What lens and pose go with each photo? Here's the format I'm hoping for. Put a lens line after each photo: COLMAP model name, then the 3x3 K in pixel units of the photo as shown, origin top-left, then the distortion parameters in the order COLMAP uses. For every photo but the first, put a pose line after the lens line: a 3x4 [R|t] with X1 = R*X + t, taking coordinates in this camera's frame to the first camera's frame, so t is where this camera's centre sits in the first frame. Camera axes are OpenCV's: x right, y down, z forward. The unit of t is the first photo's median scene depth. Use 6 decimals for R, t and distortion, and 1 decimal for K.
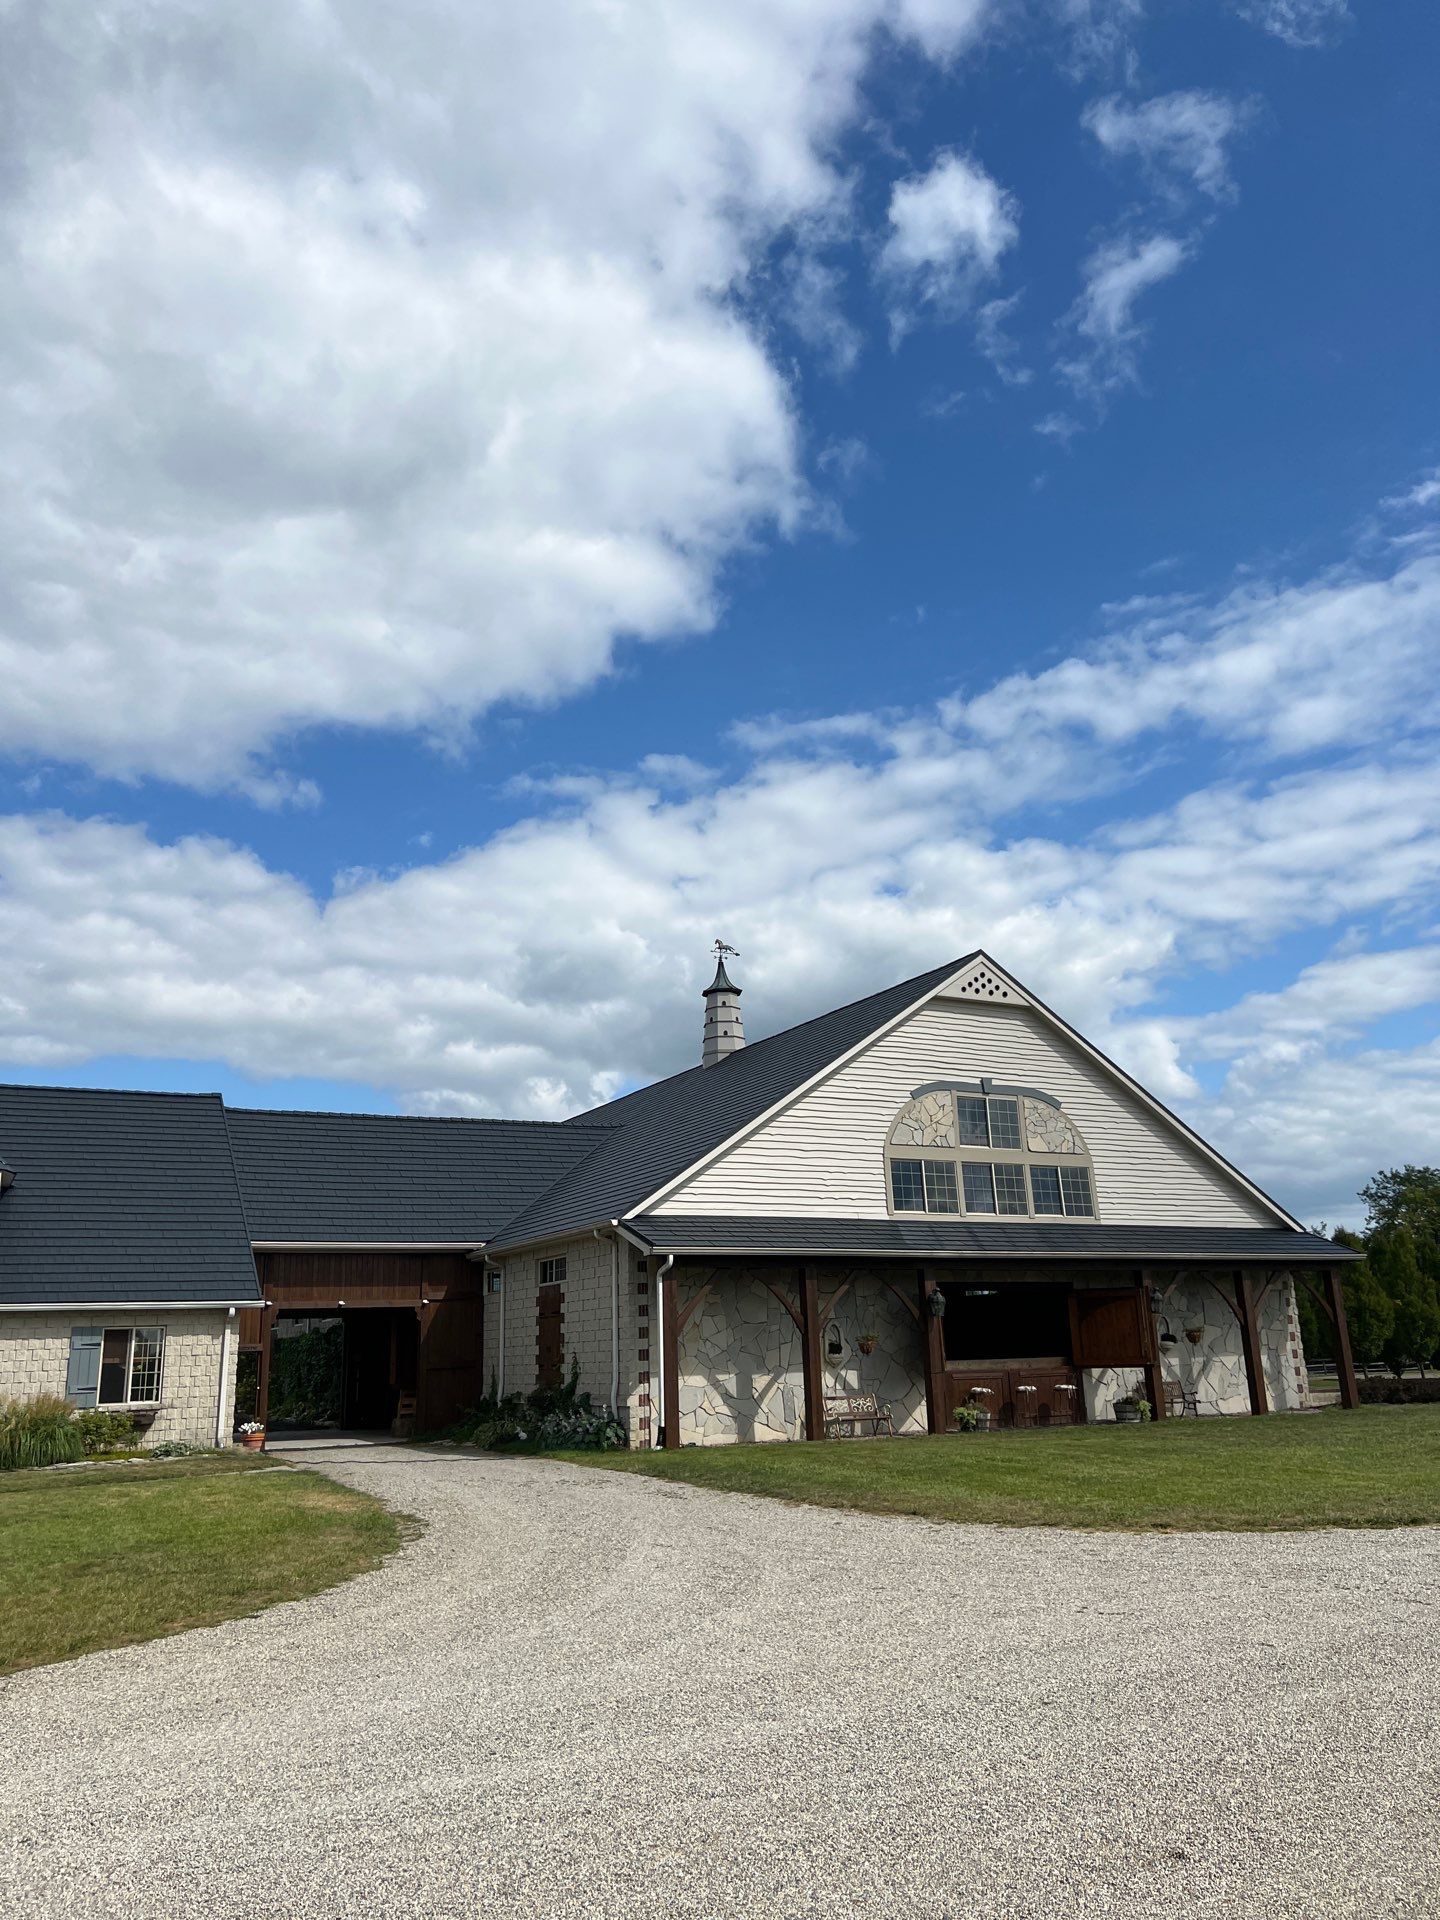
lens RADIAL K [[1438.5, 0, 720.0], [0, 1438.5, 960.0], [0, 0, 1]] dist [0.083844, -0.085864]
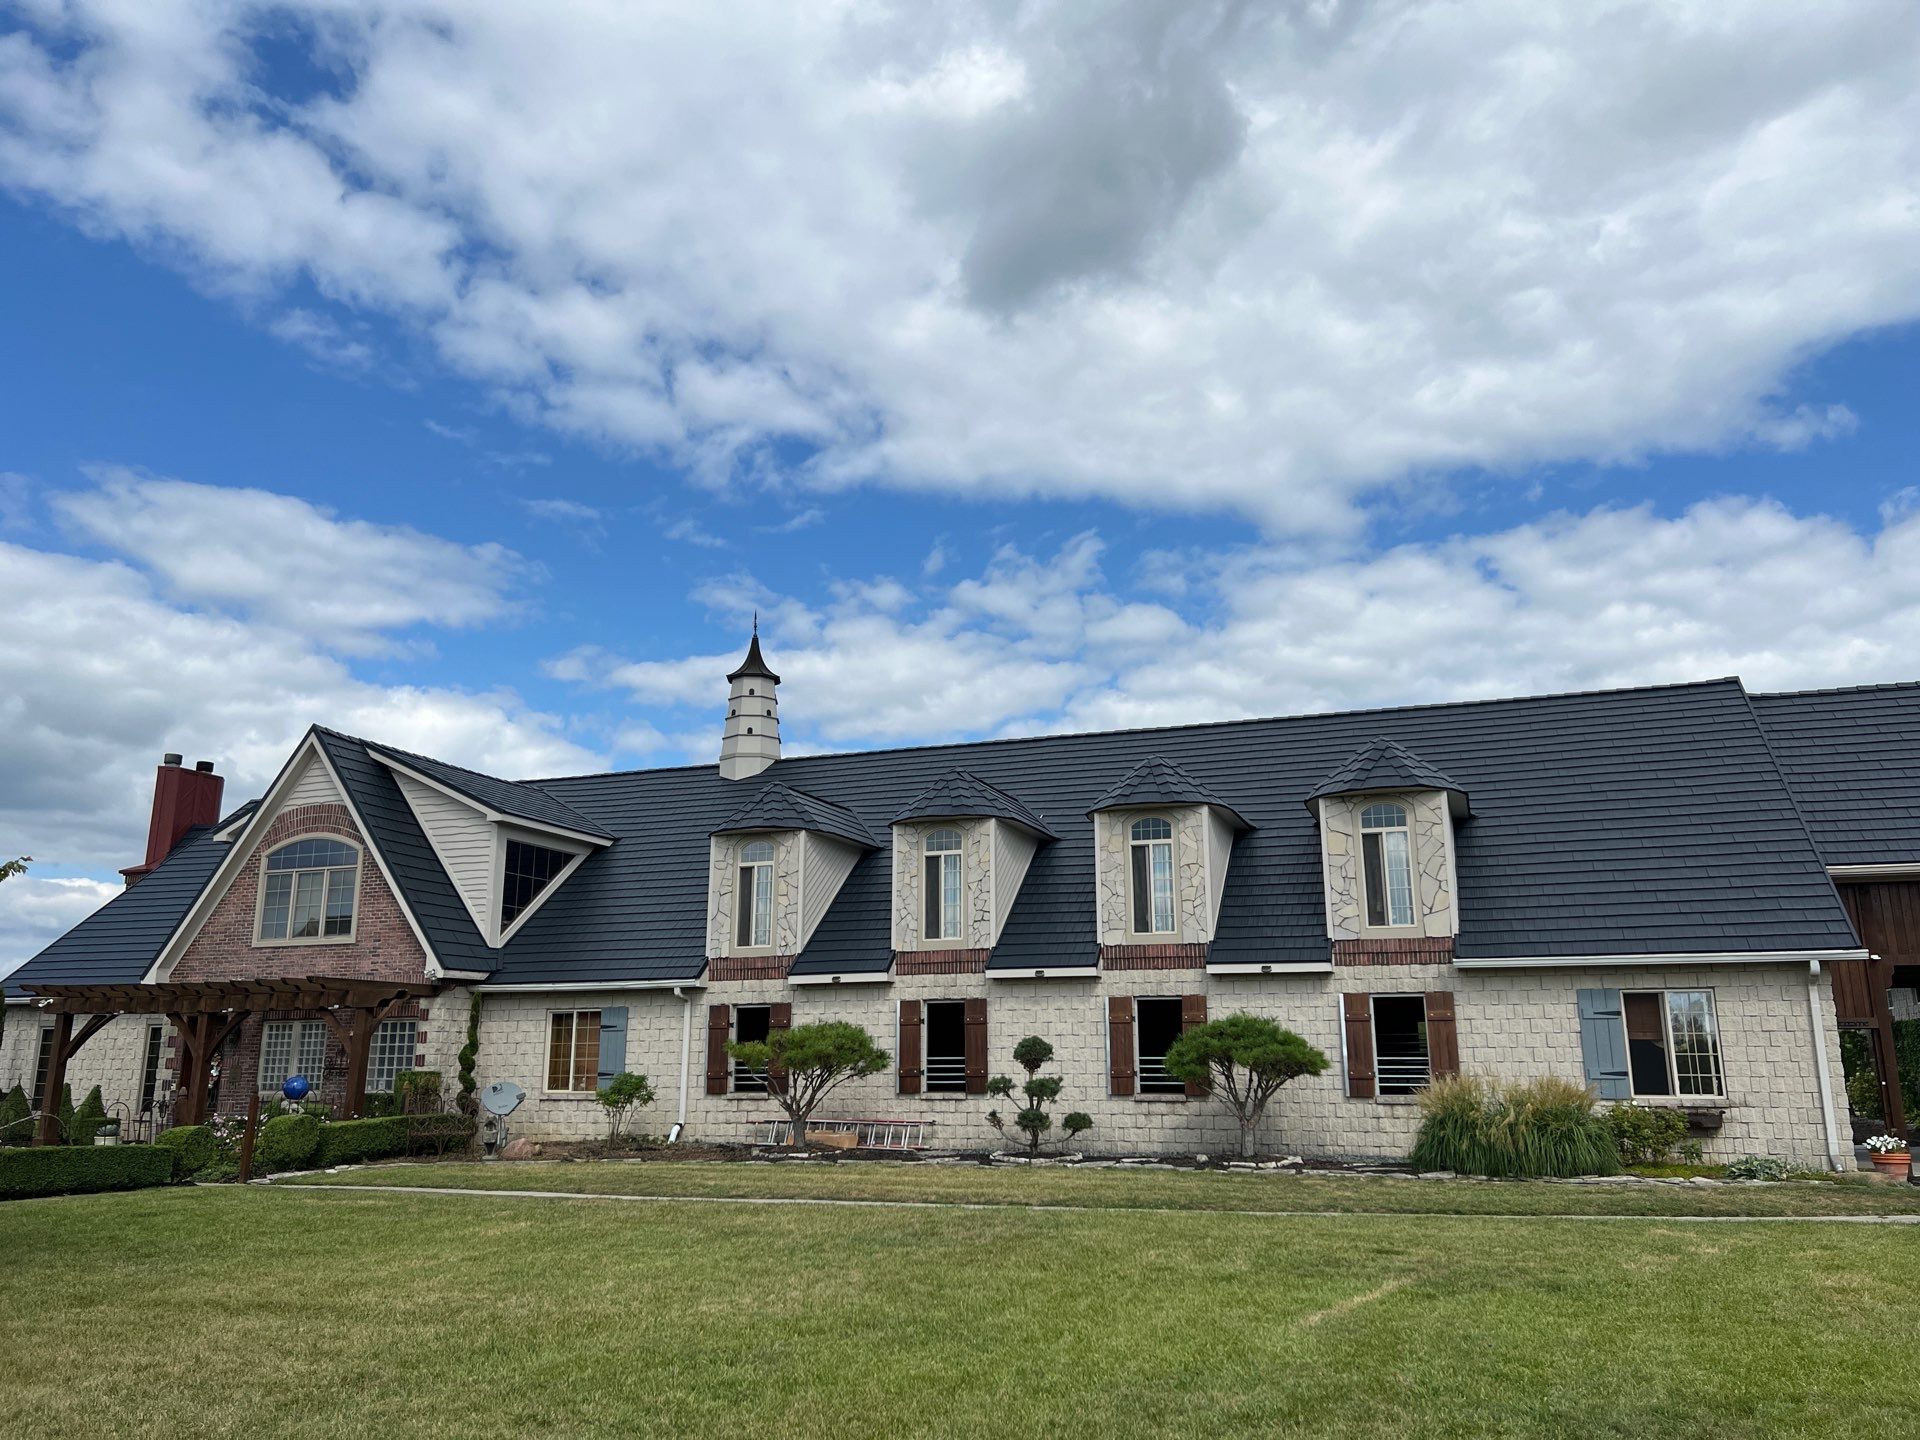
lens RADIAL K [[1438.5, 0, 960.0], [0, 1438.5, 720.0], [0, 0, 1]] dist [0.083844, -0.085864]
pose [[0.654657, -0.157123, -0.739416, -0.084352], [0.188998, 0.981115, -0.041150, 0.090659], [0.731918, -0.112809, 0.671990, 0.298636]]
